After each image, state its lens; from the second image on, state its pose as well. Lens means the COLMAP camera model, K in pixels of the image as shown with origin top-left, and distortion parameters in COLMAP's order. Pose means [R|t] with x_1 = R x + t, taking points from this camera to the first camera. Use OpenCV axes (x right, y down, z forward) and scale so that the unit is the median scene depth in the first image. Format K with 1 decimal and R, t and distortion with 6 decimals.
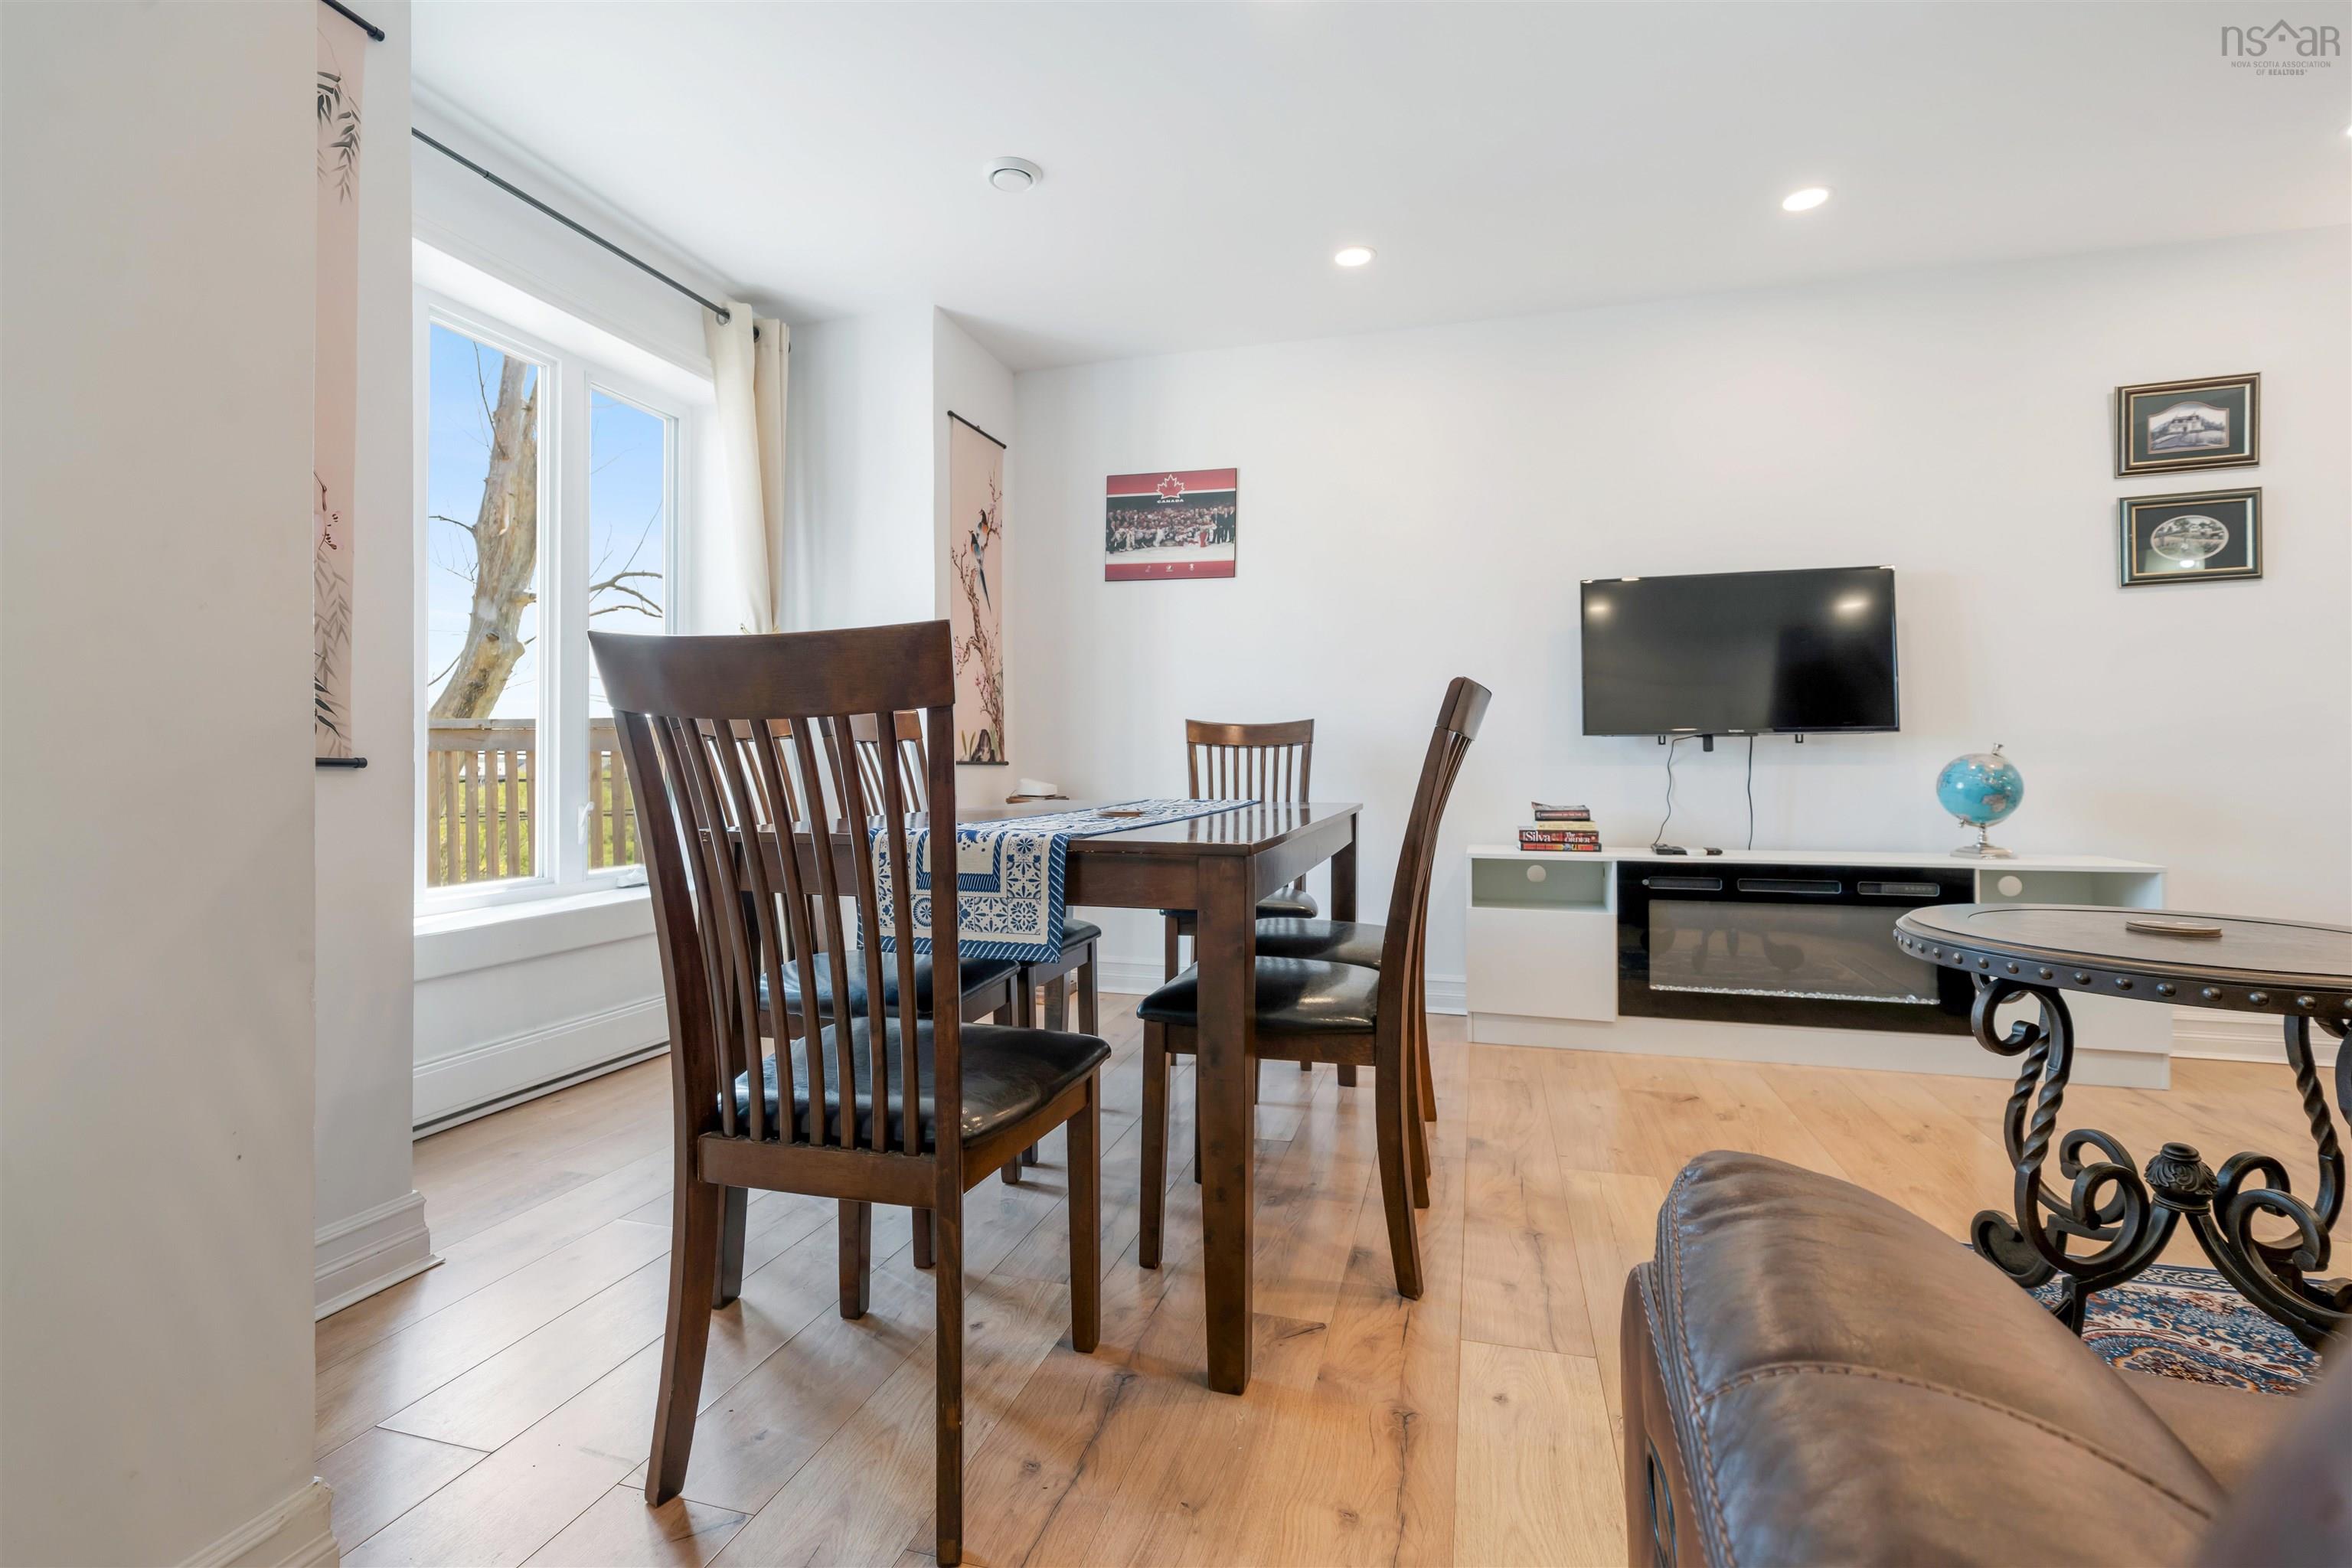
lens RADIAL K [[1007.7, 0, 1171.2], [0, 1007.7, 767.7], [0, 0, 1]] dist [0.001882, -0.000085]
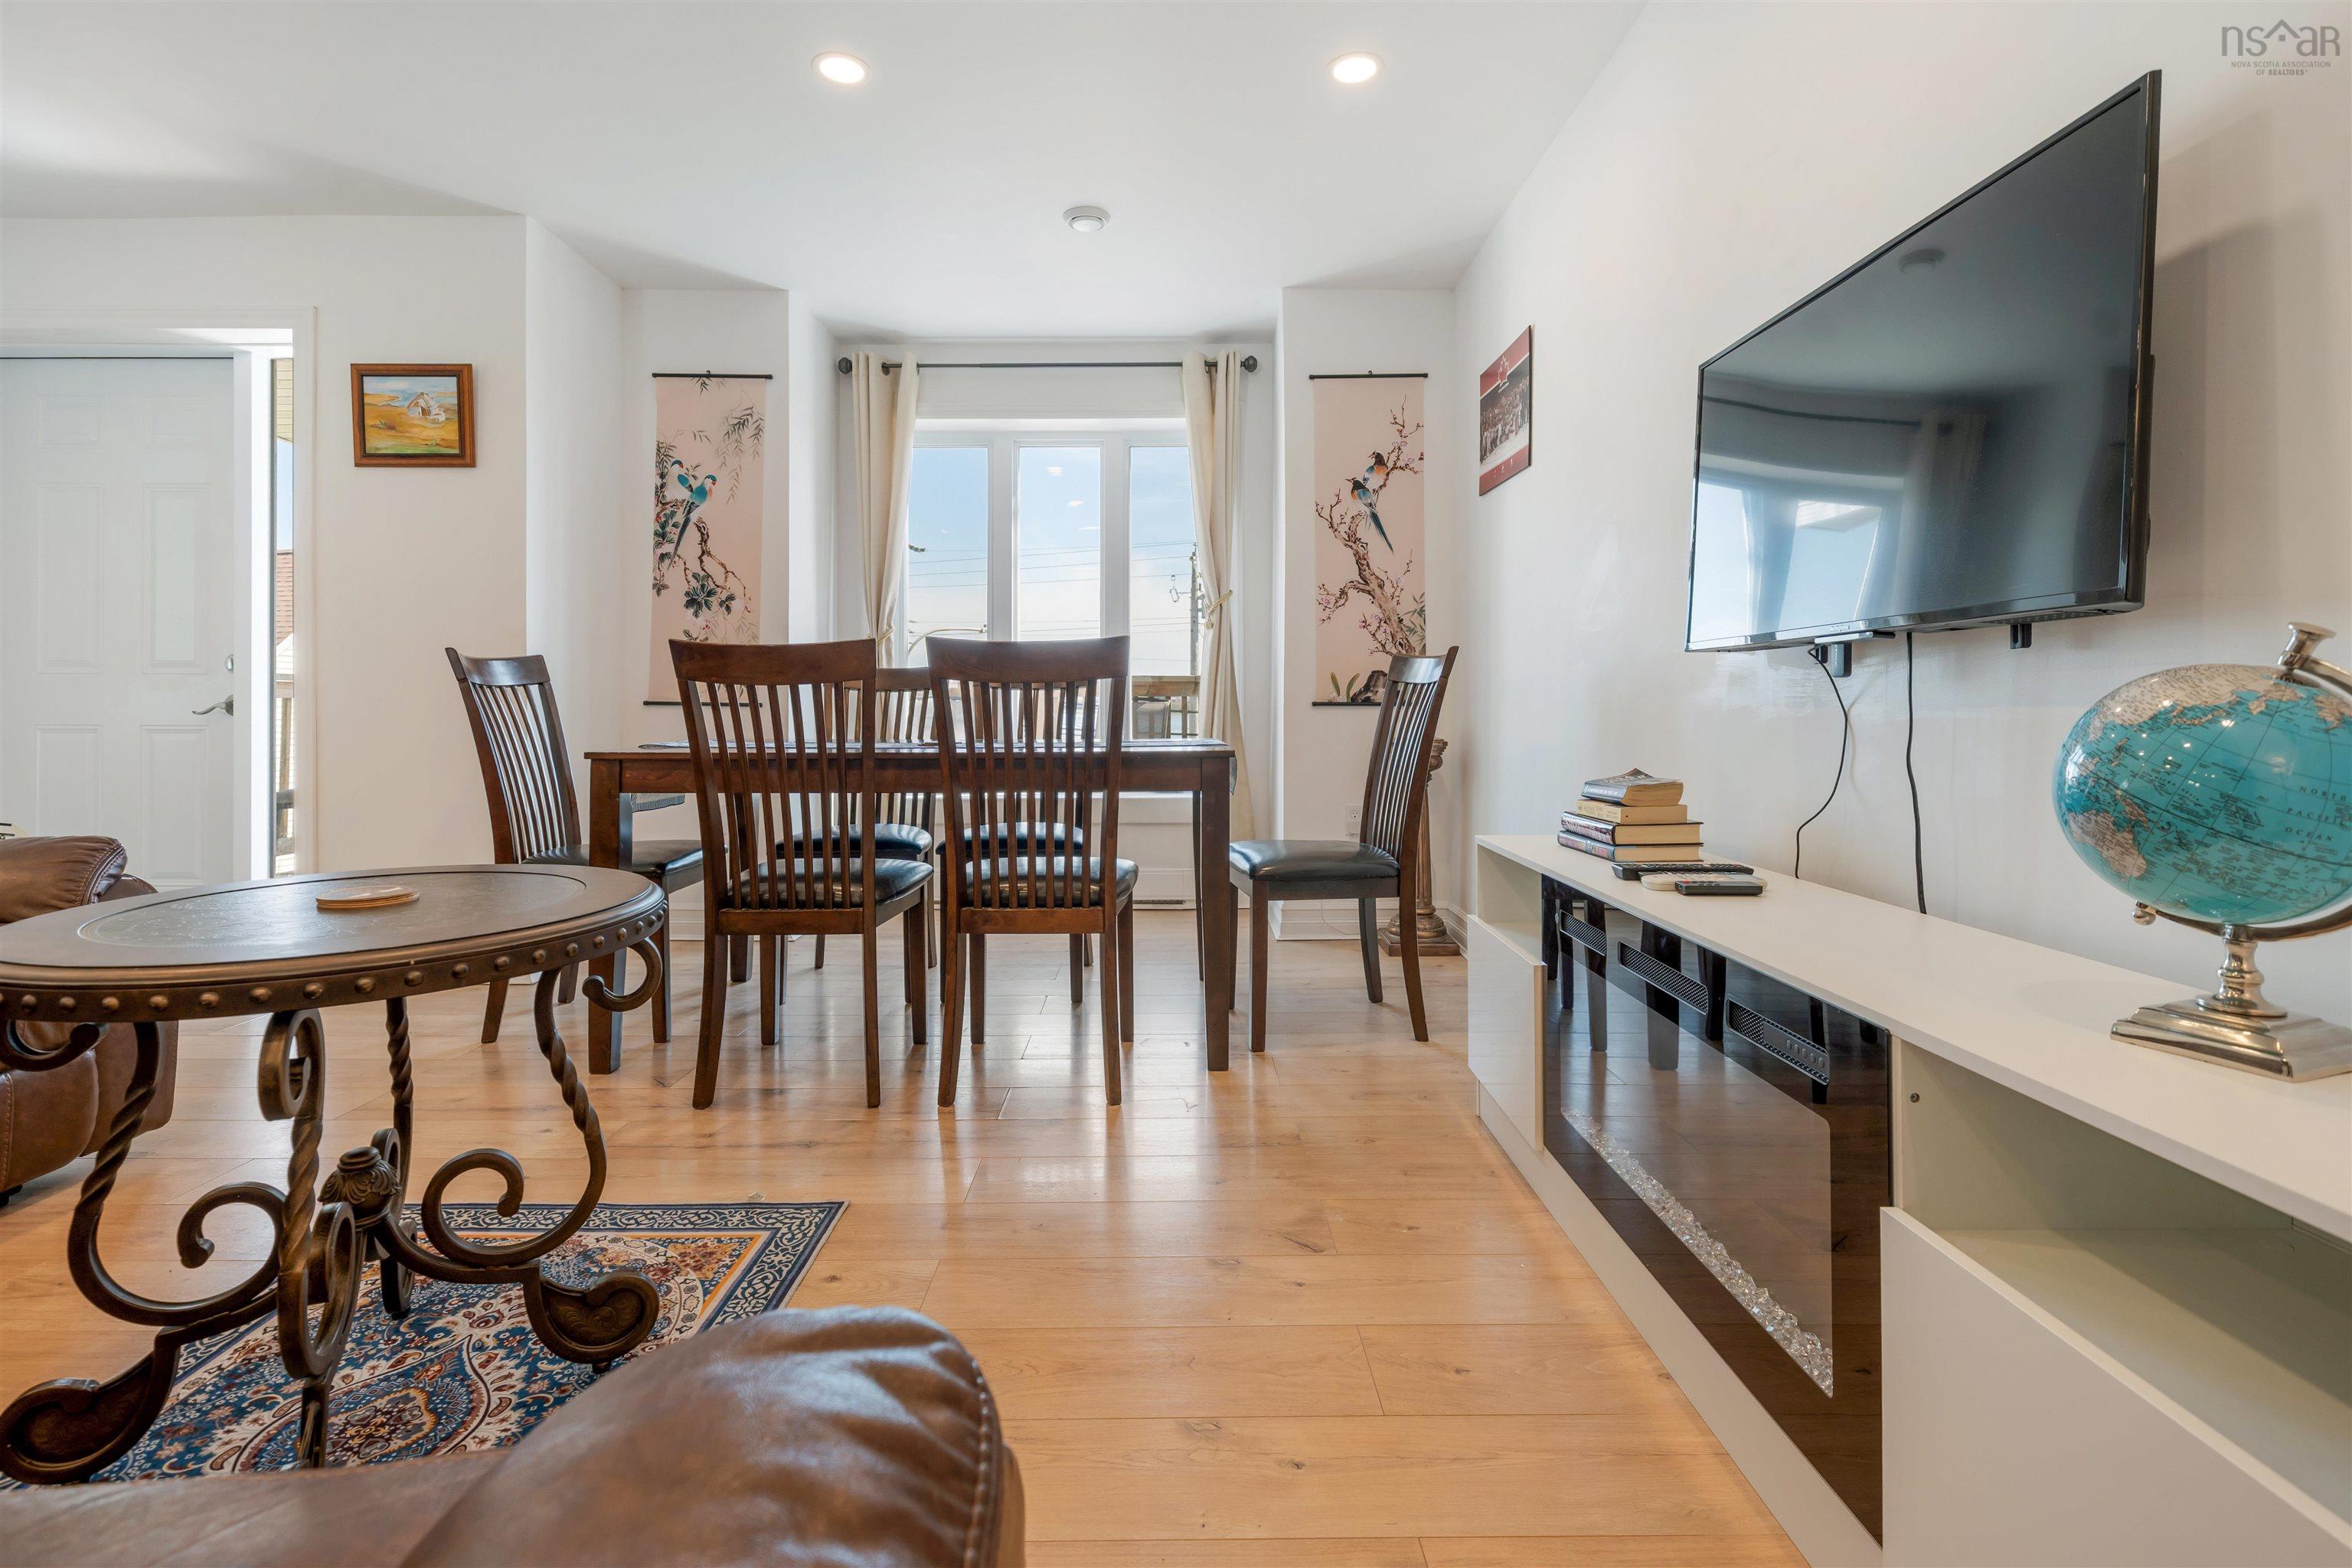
lens RADIAL K [[1007.7, 0, 1157.5], [0, 1007.7, 709.9], [0, 0, 1]] dist [0.001882, -0.000085]
pose [[0.340966, 0.003461, -0.940069, 0.693949], [-0.001374, 0.999994, 0.003183, -0.001373], [0.940075, 0.000206, 0.340968, 0.457573]]
